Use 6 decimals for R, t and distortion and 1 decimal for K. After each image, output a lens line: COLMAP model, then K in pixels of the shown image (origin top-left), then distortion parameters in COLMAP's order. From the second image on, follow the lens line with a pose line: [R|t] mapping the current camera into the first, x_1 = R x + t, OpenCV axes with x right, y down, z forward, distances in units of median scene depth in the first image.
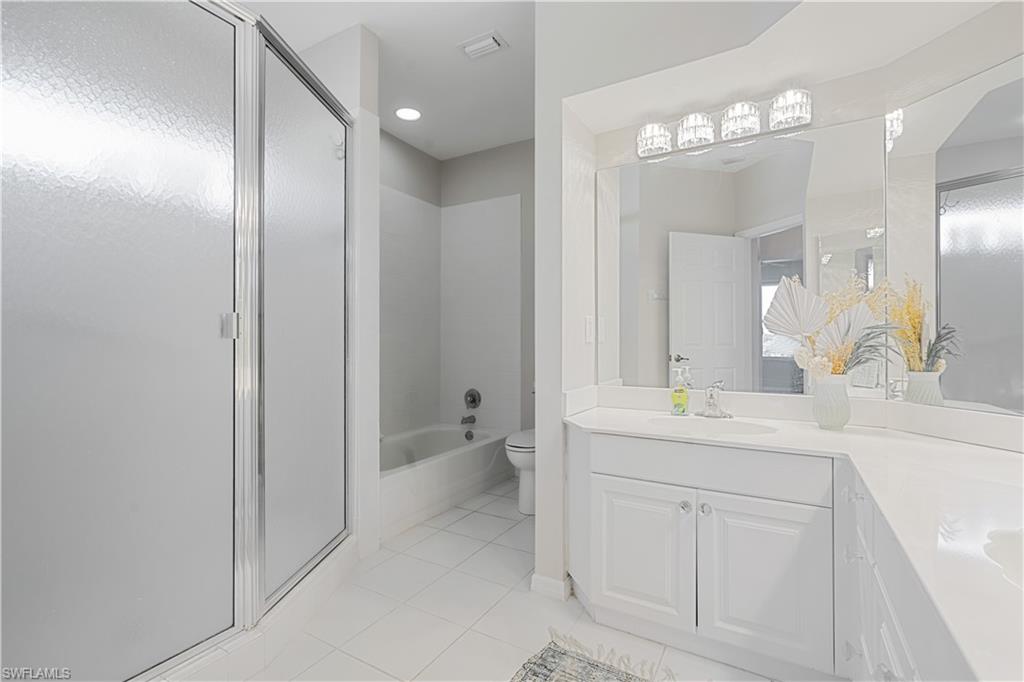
lens RADIAL K [[459.3, 0, 515.9], [0, 459.3, 334.0], [0, 0, 1]] dist [-0.002707, 0.000476]
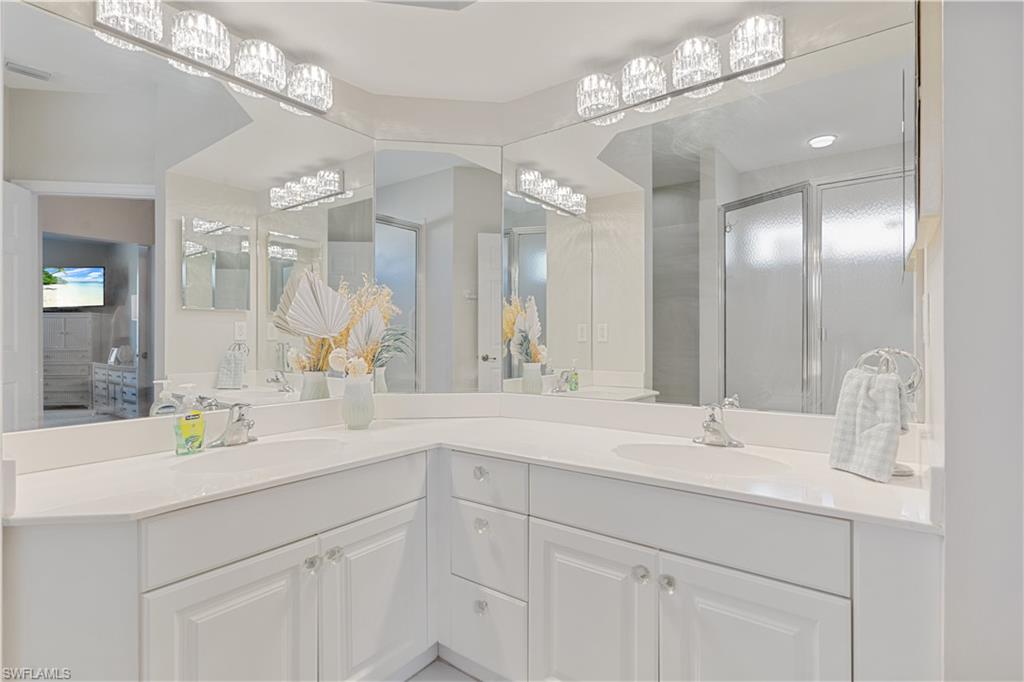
lens RADIAL K [[501.3, 0, 512.0], [0, 501.3, 341.0], [0, 0, 1]] dist [-0.021593, 0.000348]
pose [[0.101965, 0.003311, 0.994782, -0.332696], [-0.007965, 0.999965, -0.002512, 0.014931], [-0.994756, -0.007667, 0.101988, 0.512511]]
